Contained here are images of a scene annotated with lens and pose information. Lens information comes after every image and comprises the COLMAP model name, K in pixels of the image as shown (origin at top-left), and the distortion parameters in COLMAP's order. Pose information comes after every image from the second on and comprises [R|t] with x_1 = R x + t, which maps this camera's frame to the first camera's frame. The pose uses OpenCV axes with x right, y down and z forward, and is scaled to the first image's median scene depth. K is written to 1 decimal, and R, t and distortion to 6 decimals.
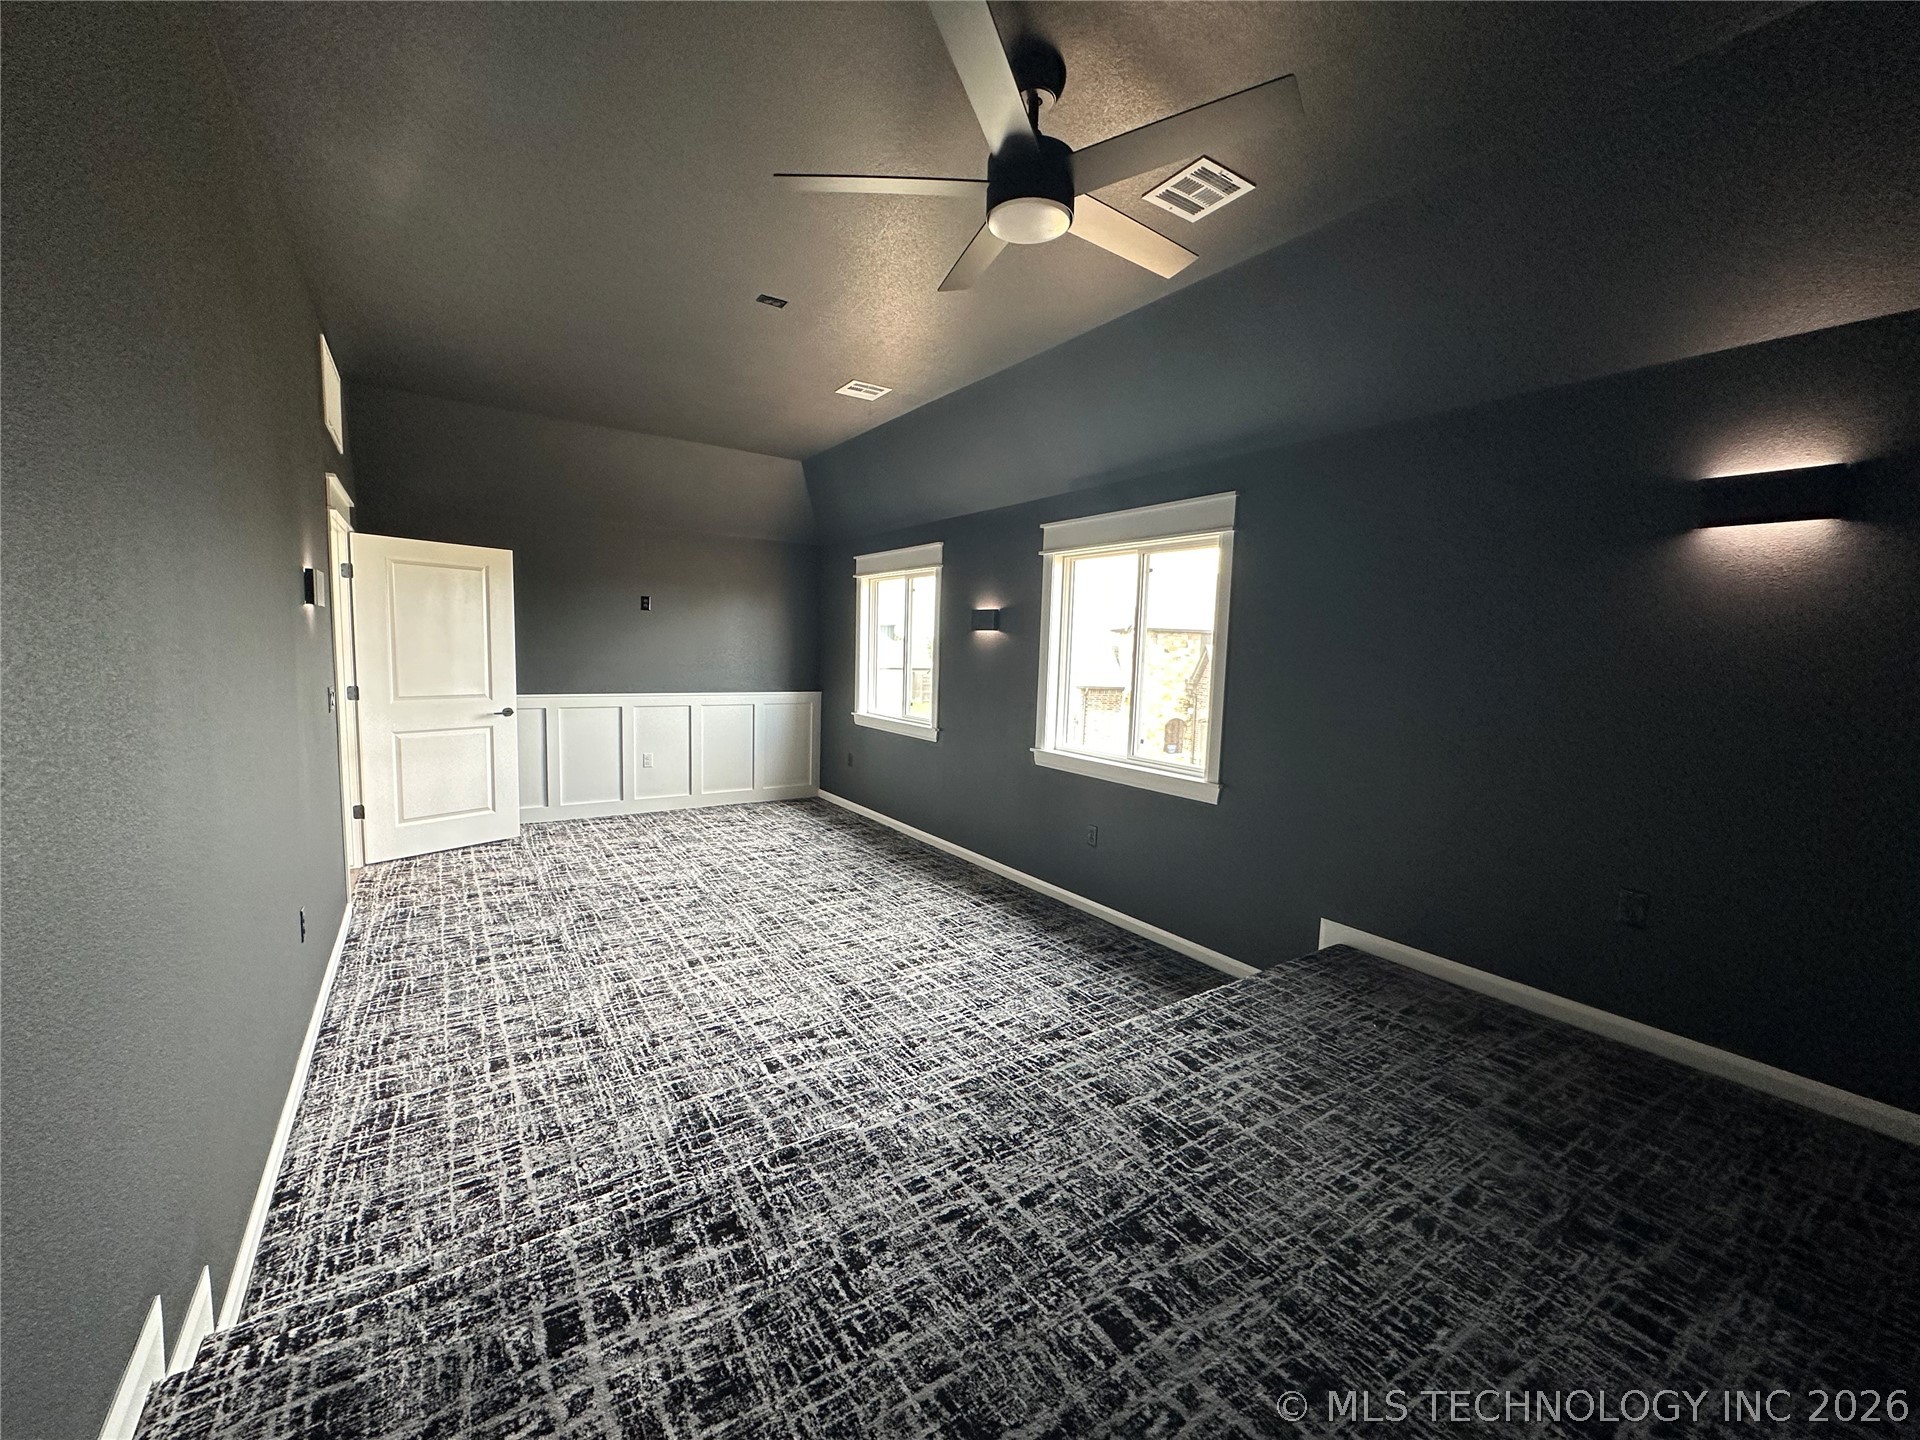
lens RADIAL K [[764.5, 0, 964.9], [0, 764.5, 727.2], [0, 0, 1]] dist [-0.025706, 0.014506]
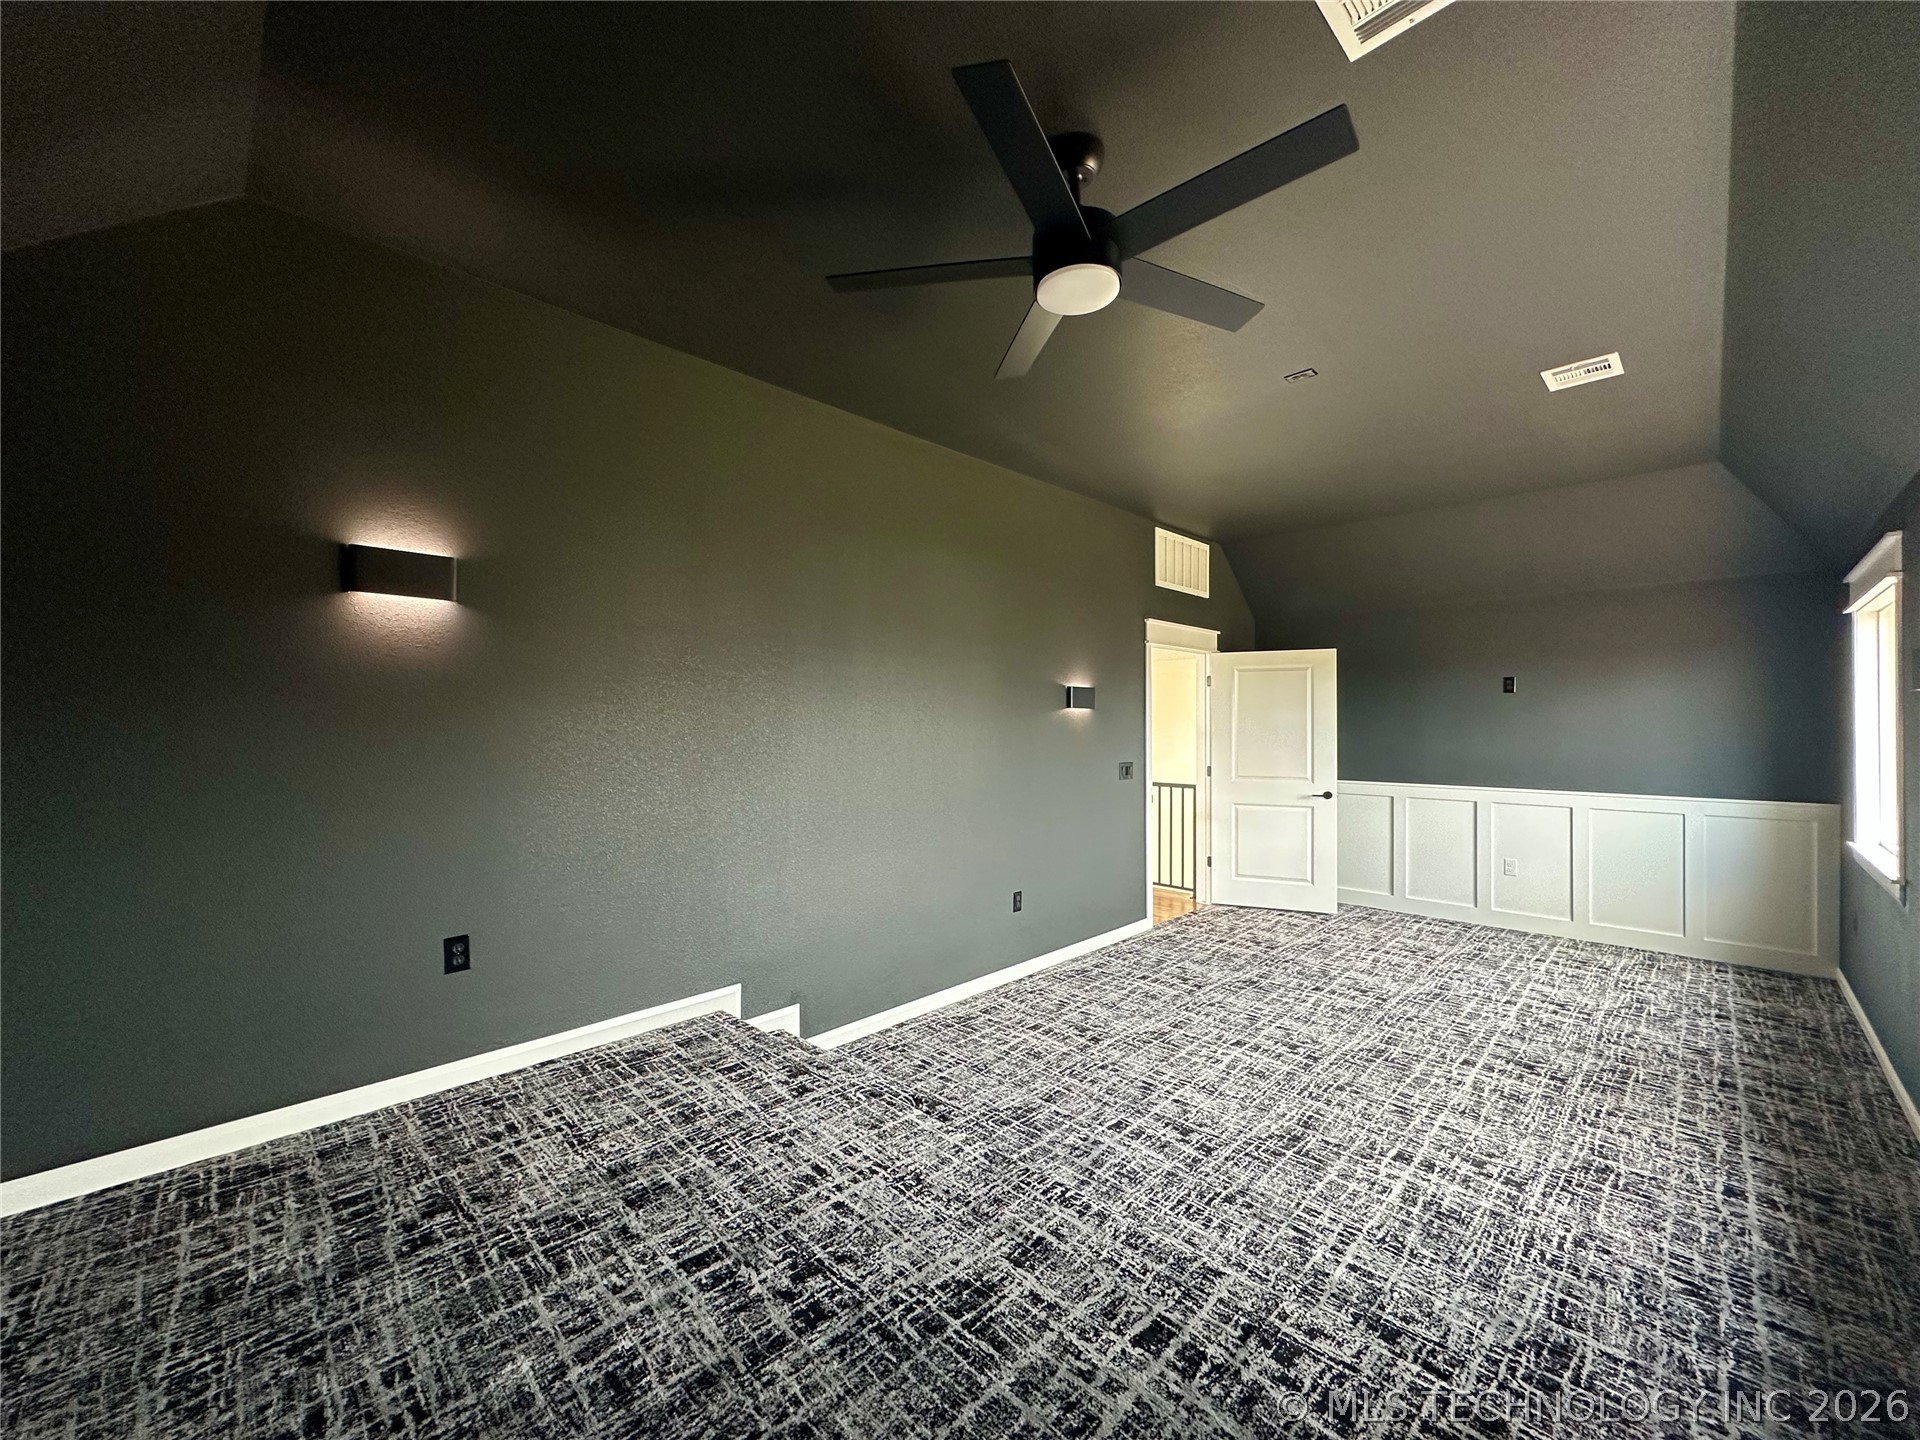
lens RADIAL K [[763.1, 0, 960.1], [0, 763.1, 722.1], [0, 0, 1]] dist [-0.000707, 0.000569]
pose [[0.190546, -0.030363, -0.981209, 0.402105], [-0.099688, 0.993756, -0.050110, -0.017995], [0.976604, 0.107363, 0.186329, 0.281923]]
